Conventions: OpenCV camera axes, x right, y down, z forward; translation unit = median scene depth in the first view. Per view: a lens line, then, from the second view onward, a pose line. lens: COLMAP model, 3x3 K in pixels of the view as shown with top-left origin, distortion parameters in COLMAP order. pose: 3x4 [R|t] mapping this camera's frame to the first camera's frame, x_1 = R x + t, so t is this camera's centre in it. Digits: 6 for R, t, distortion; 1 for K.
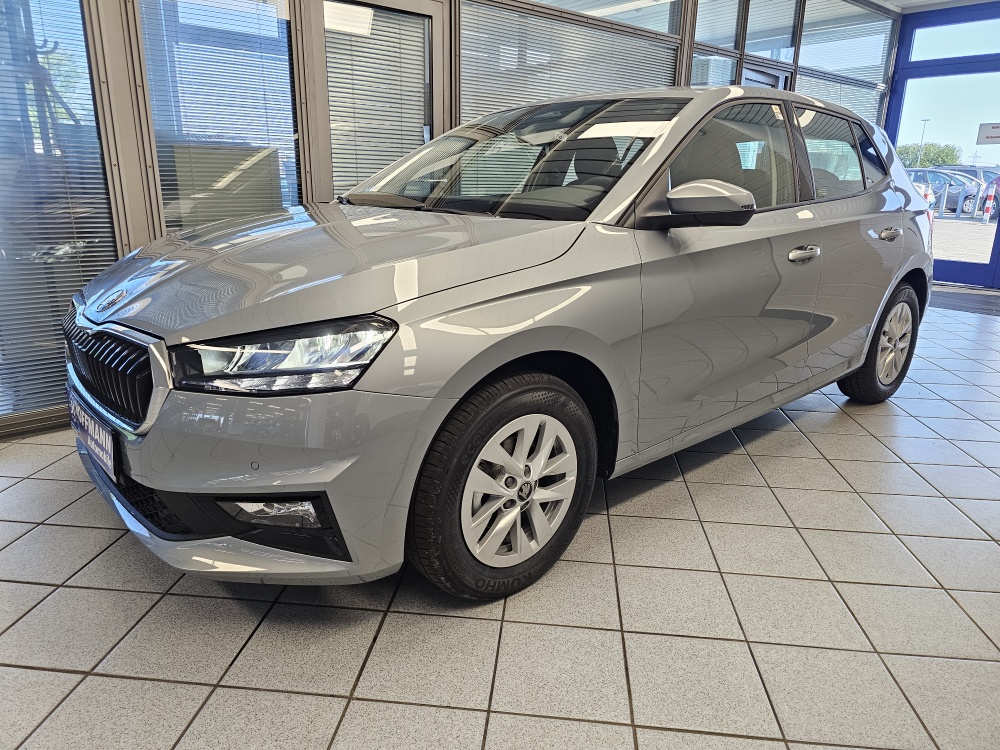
lens RADIAL K [[667.5, 0, 501.4], [0, 667.5, 385.1], [0, 0, 1]] dist [0.081201, -0.098675]
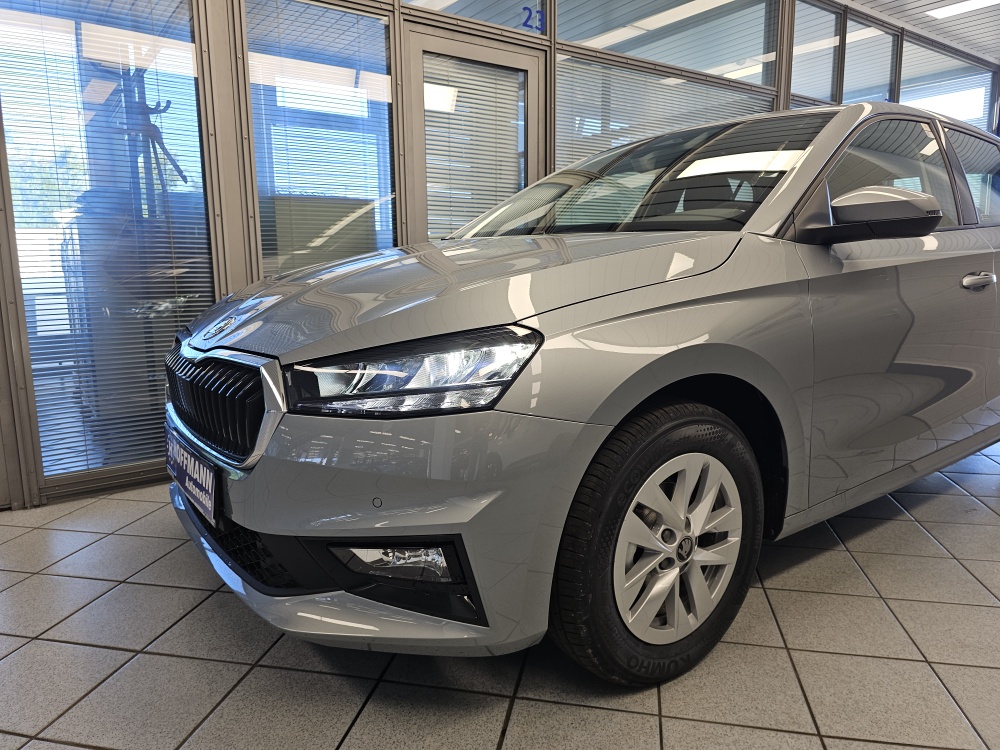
lens RADIAL K [[677.6, 0, 499.5], [0, 677.6, 368.0], [0, 0, 1]] dist [0.080098, -0.099868]
pose [[0.994916, -0.008852, -0.100323, -0.104599], [-0.004989, 0.990575, -0.136879, 0.057099], [0.100589, 0.136683, 0.985495, 0.129281]]
